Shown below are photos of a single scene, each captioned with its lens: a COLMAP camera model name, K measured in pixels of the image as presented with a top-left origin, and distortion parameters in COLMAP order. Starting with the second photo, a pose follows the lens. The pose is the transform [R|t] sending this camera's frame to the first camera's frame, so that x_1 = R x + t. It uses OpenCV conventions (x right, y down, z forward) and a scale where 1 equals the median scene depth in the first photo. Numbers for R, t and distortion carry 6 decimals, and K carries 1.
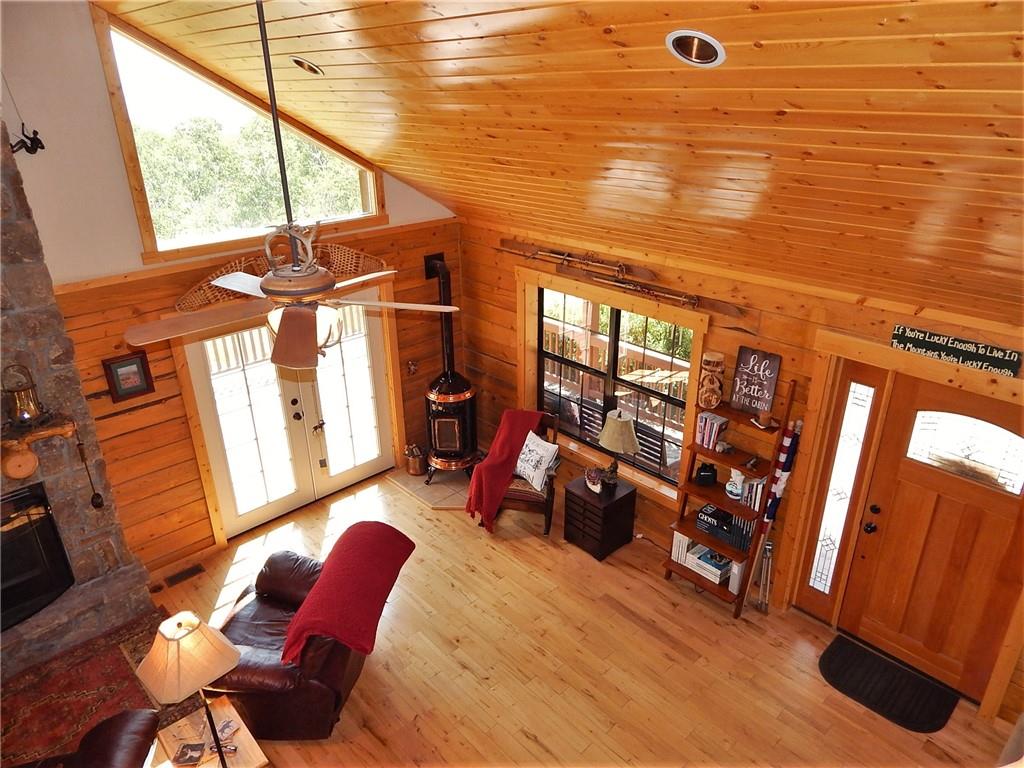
lens RADIAL K [[692.6, 0, 512.9], [0, 692.6, 377.7], [0, 0, 1]] dist [0.009621, -0.002950]
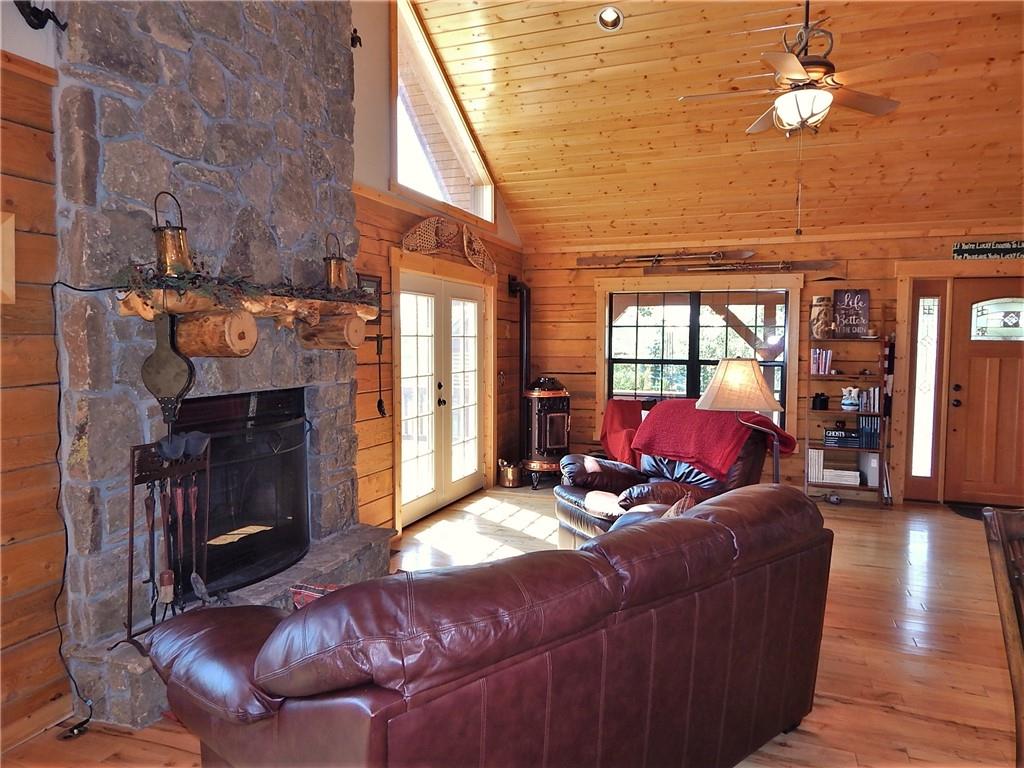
lens RADIAL K [[692.6, 0, 512.9], [0, 692.6, 377.7], [0, 0, 1]] dist [0.009621, -0.002950]
pose [[0.894796, -0.004980, 0.446448, -0.726522], [0.162164, 0.935275, -0.314586, 0.380958], [-0.415985, 0.353888, 0.837688, 0.169916]]
